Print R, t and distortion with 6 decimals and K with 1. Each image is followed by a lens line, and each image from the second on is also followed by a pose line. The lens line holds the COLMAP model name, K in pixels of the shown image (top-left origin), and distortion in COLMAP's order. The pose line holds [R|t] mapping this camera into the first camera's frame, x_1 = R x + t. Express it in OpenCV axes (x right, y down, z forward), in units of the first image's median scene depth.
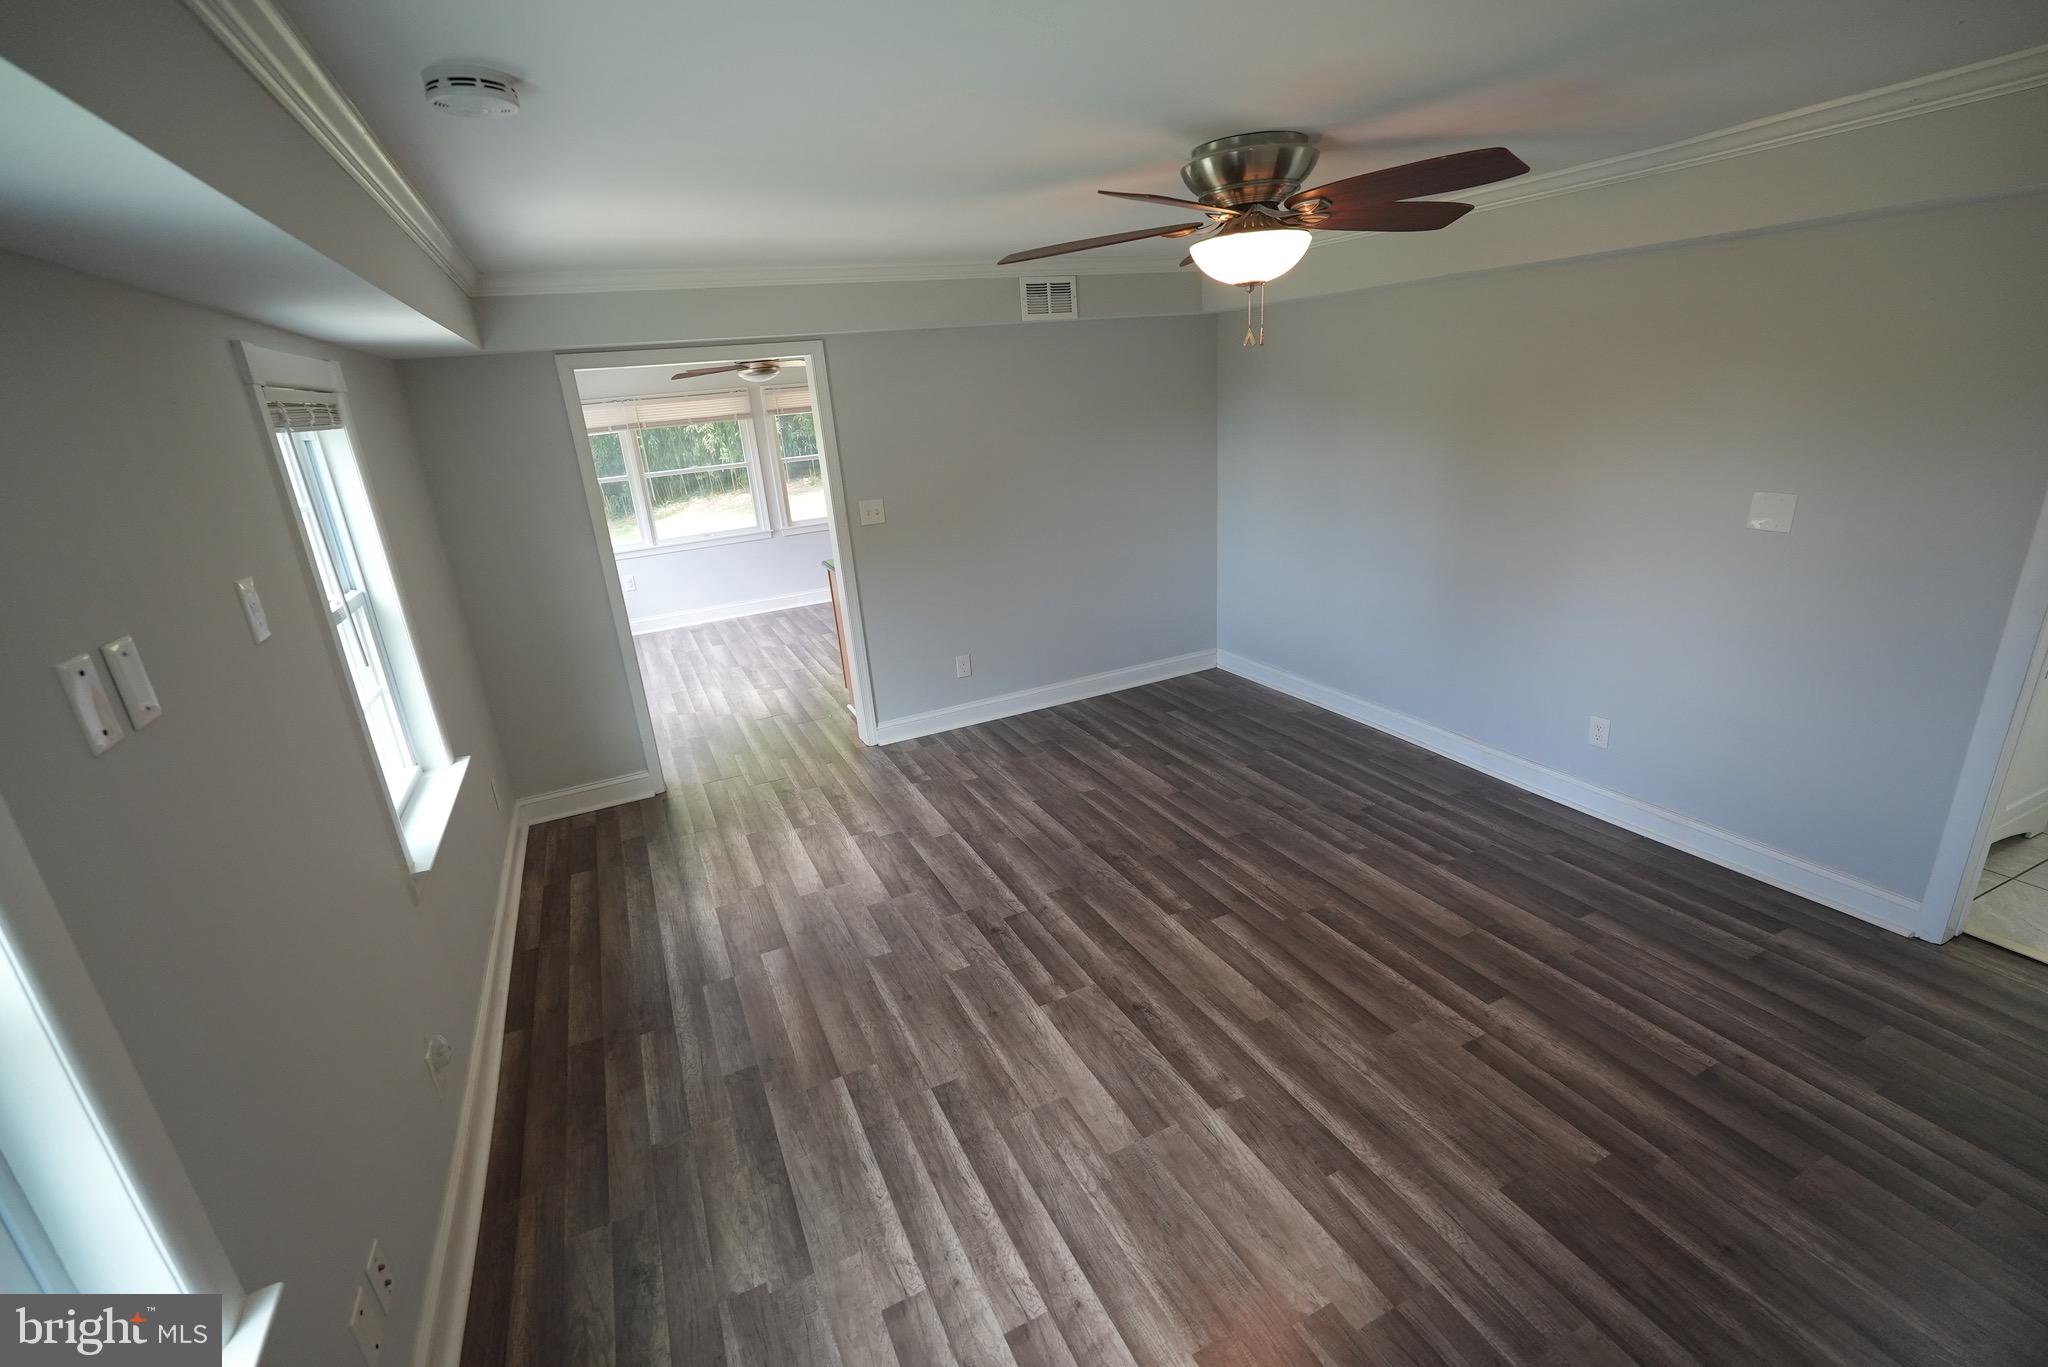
lens RADIAL K [[900.4, 0, 1033.2], [0, 900.4, 692.9], [0, 0, 1]] dist [-0.016184, 0.008102]
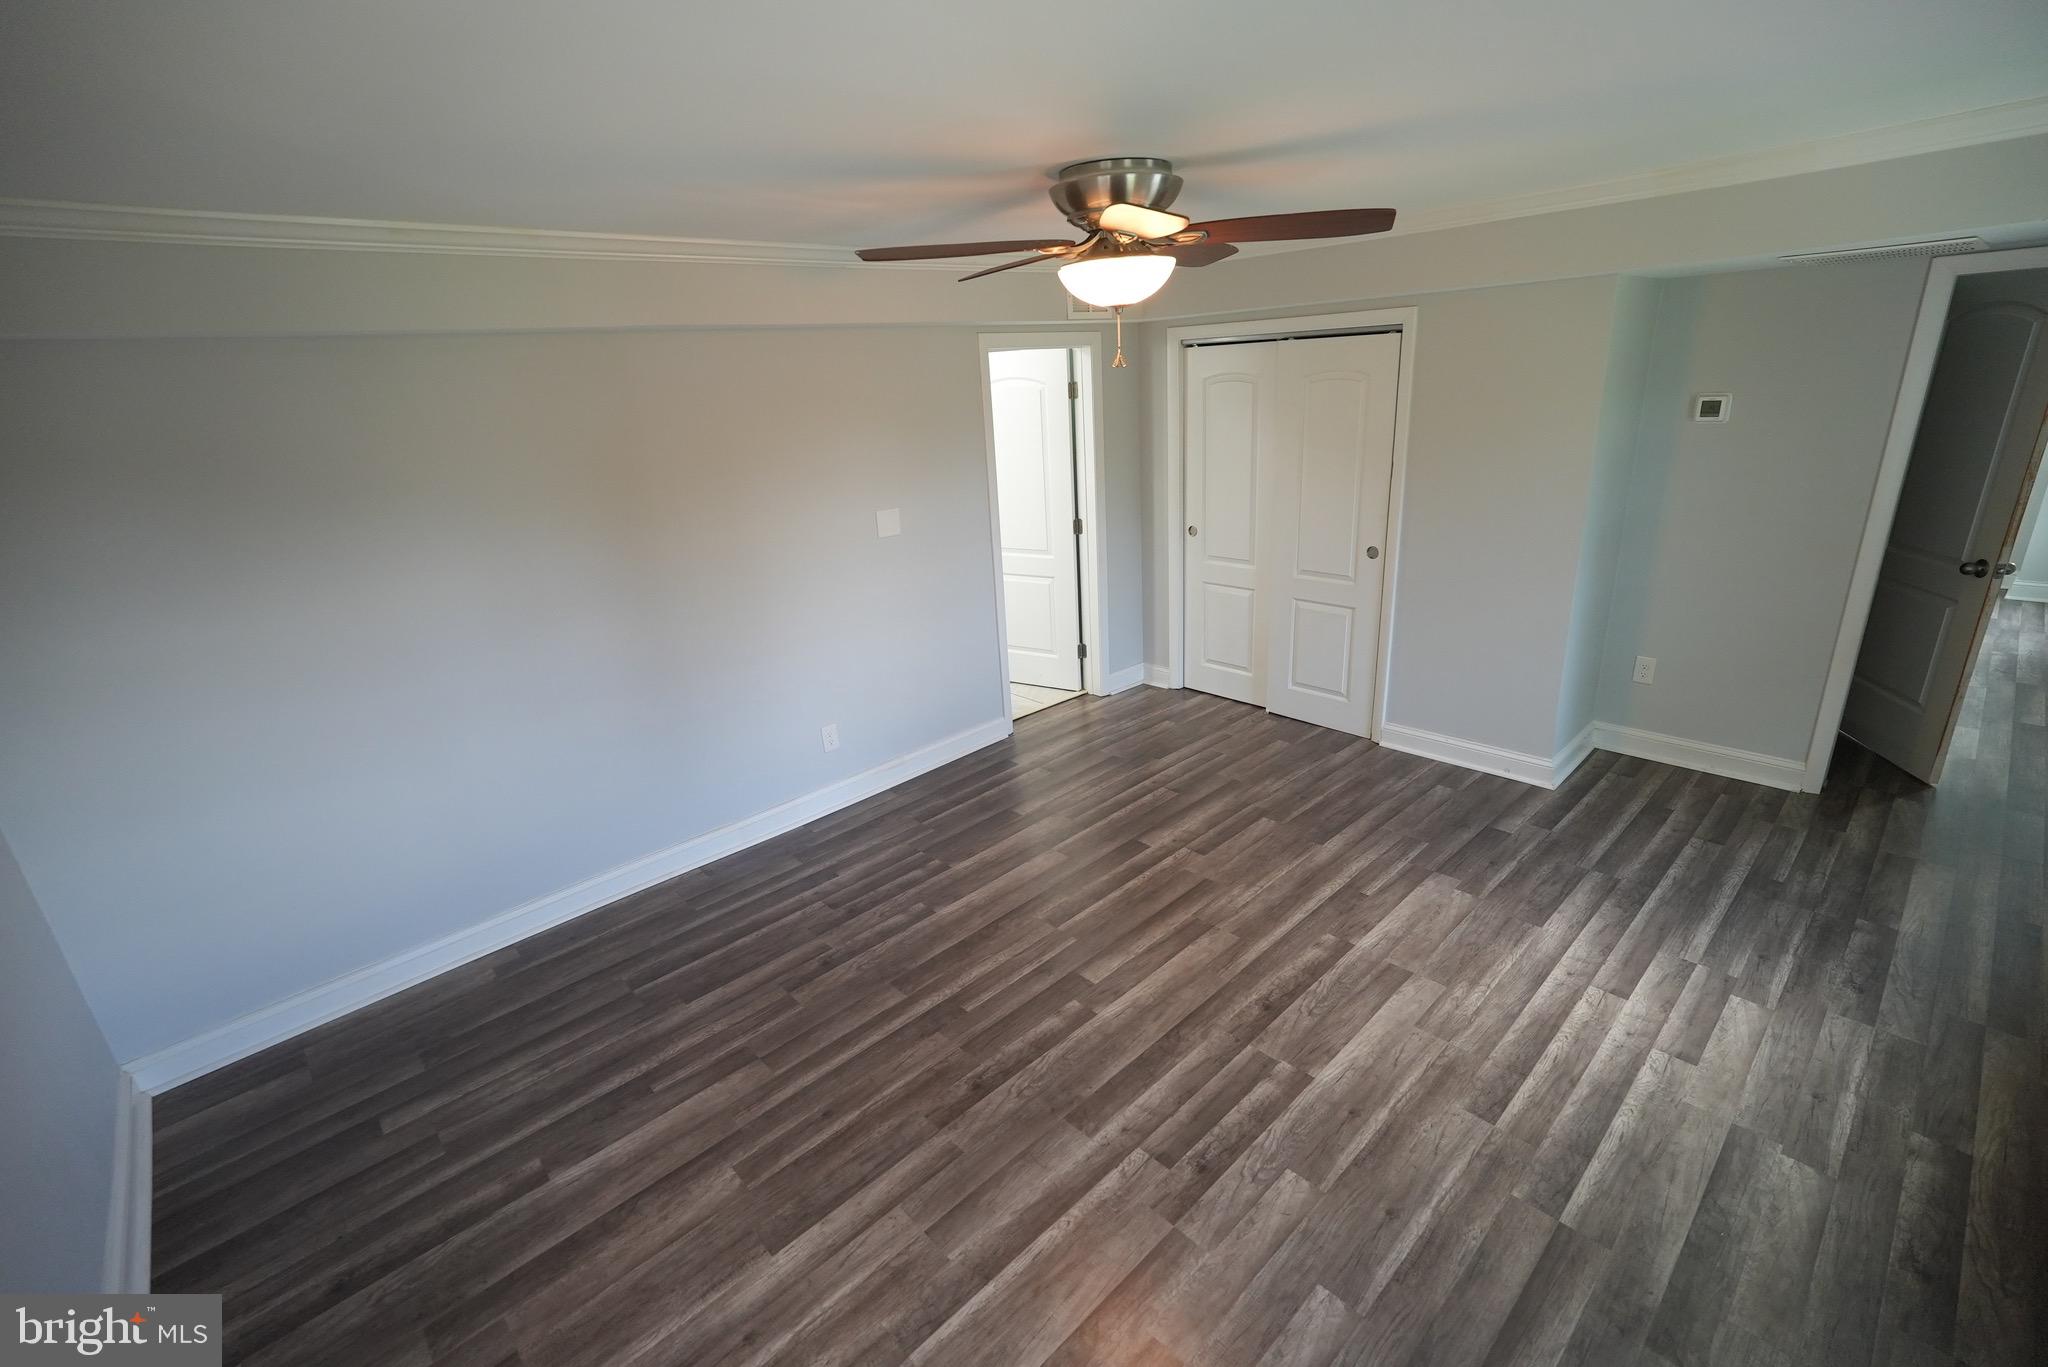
lens RADIAL K [[900.4, 0, 1029.5], [0, 900.4, 679.1], [0, 0, 1]] dist [-0.016184, 0.008102]
pose [[-0.294303, -0.223775, 0.929145, -0.661667], [0.392023, 0.858382, 0.330904, -0.402336], [-0.871610, 0.461633, -0.164900, 1.242999]]
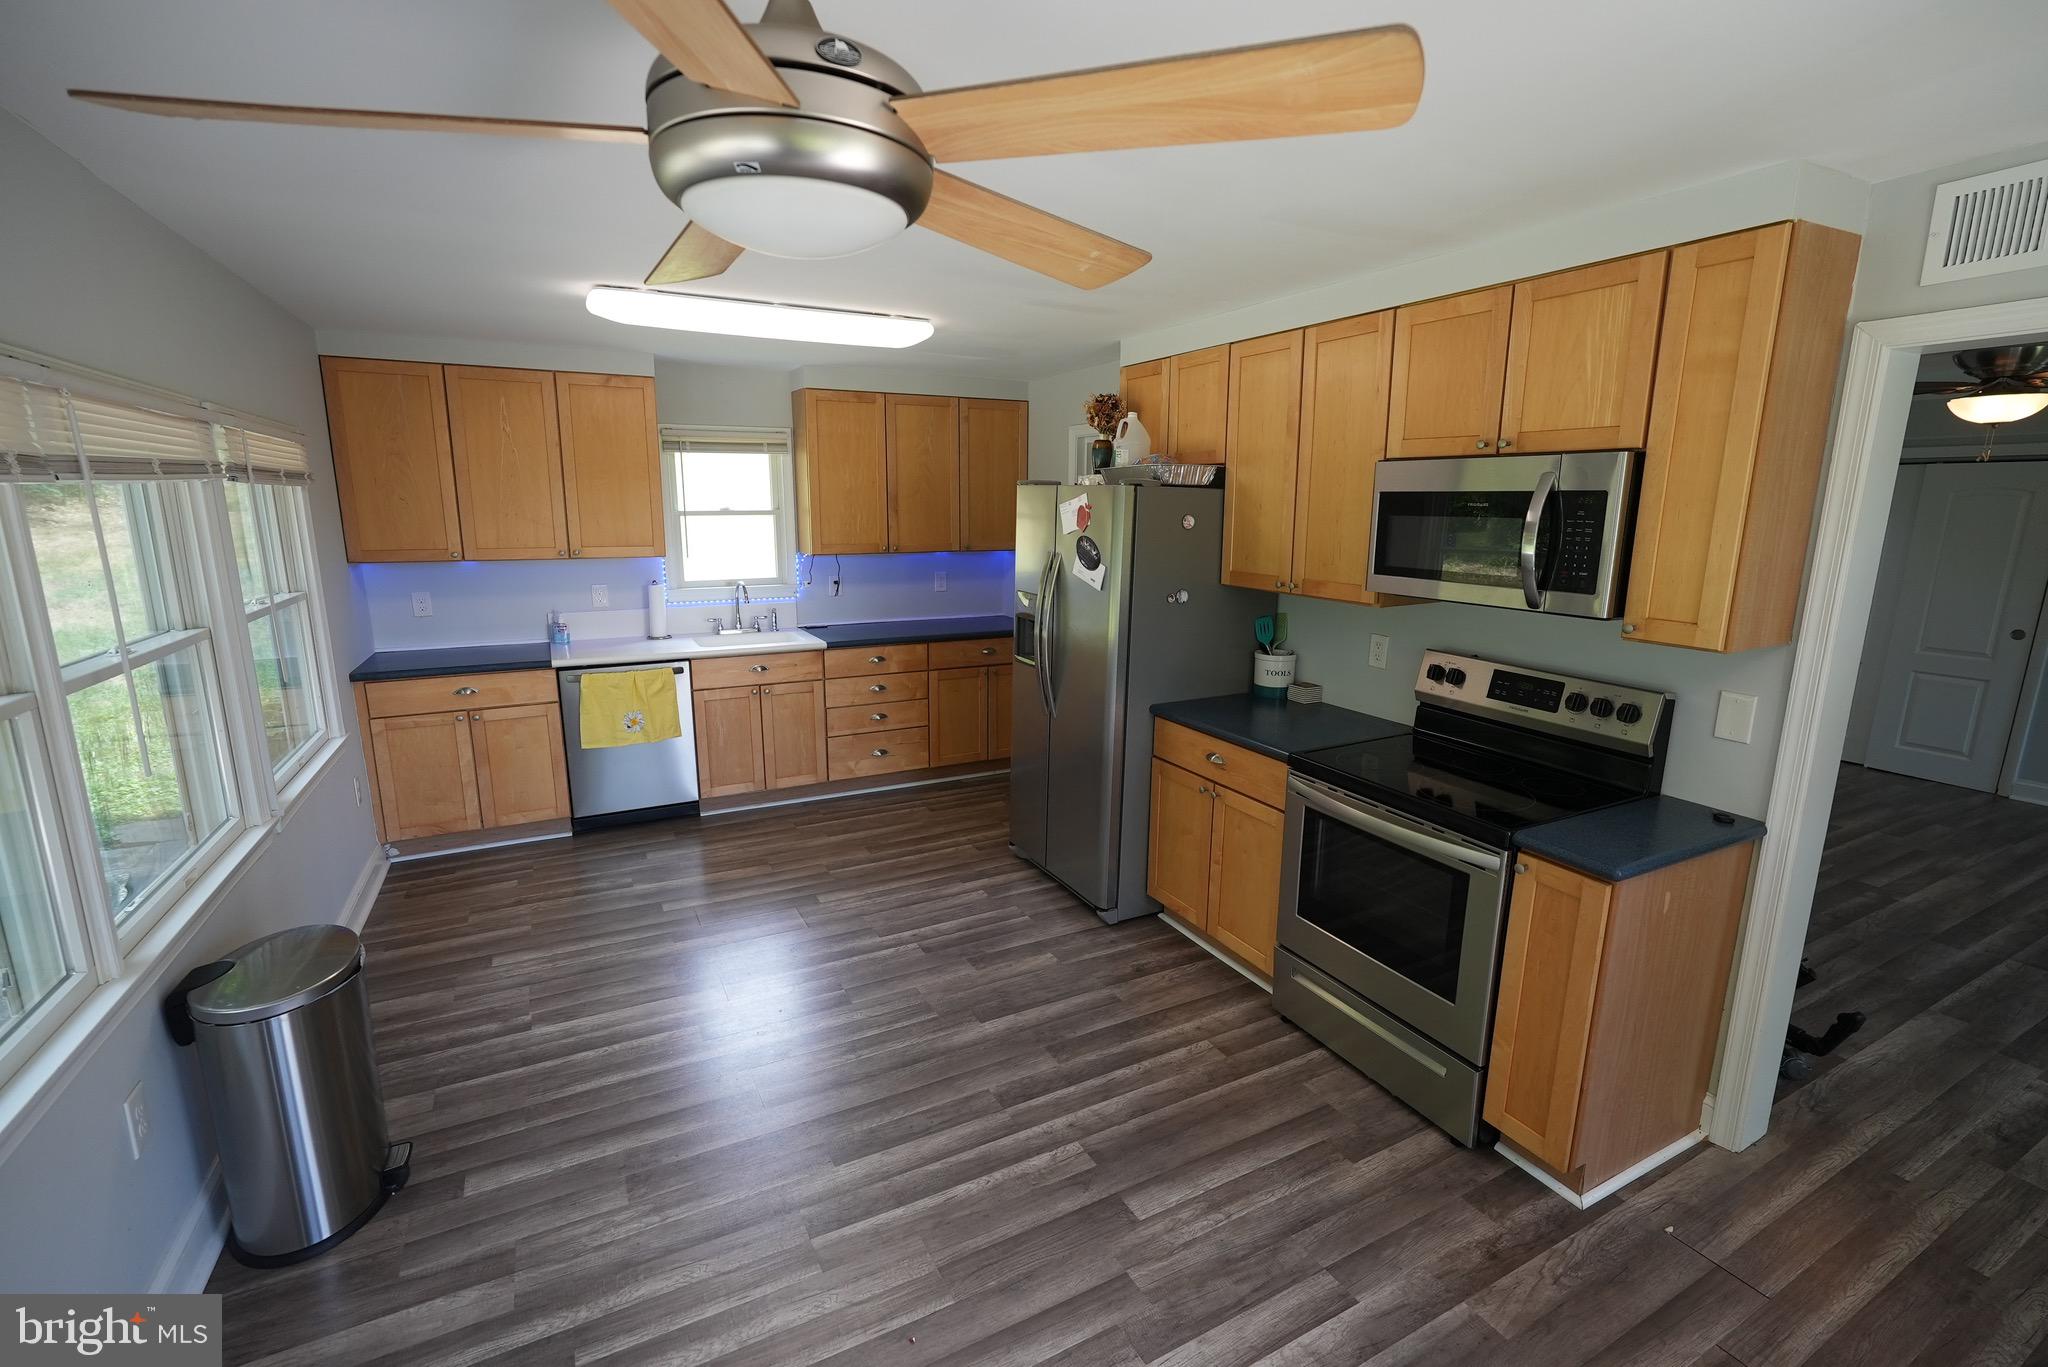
lens RADIAL K [[900.4, 0, 1028.2], [0, 900.4, 679.9], [0, 0, 1]] dist [-0.016184, 0.008102]
pose [[-0.034995, -0.127526, 0.991218, -1.155649], [0.328691, 0.935179, 0.131921, -0.692622], [-0.943789, 0.330421, 0.009190, 2.379747]]
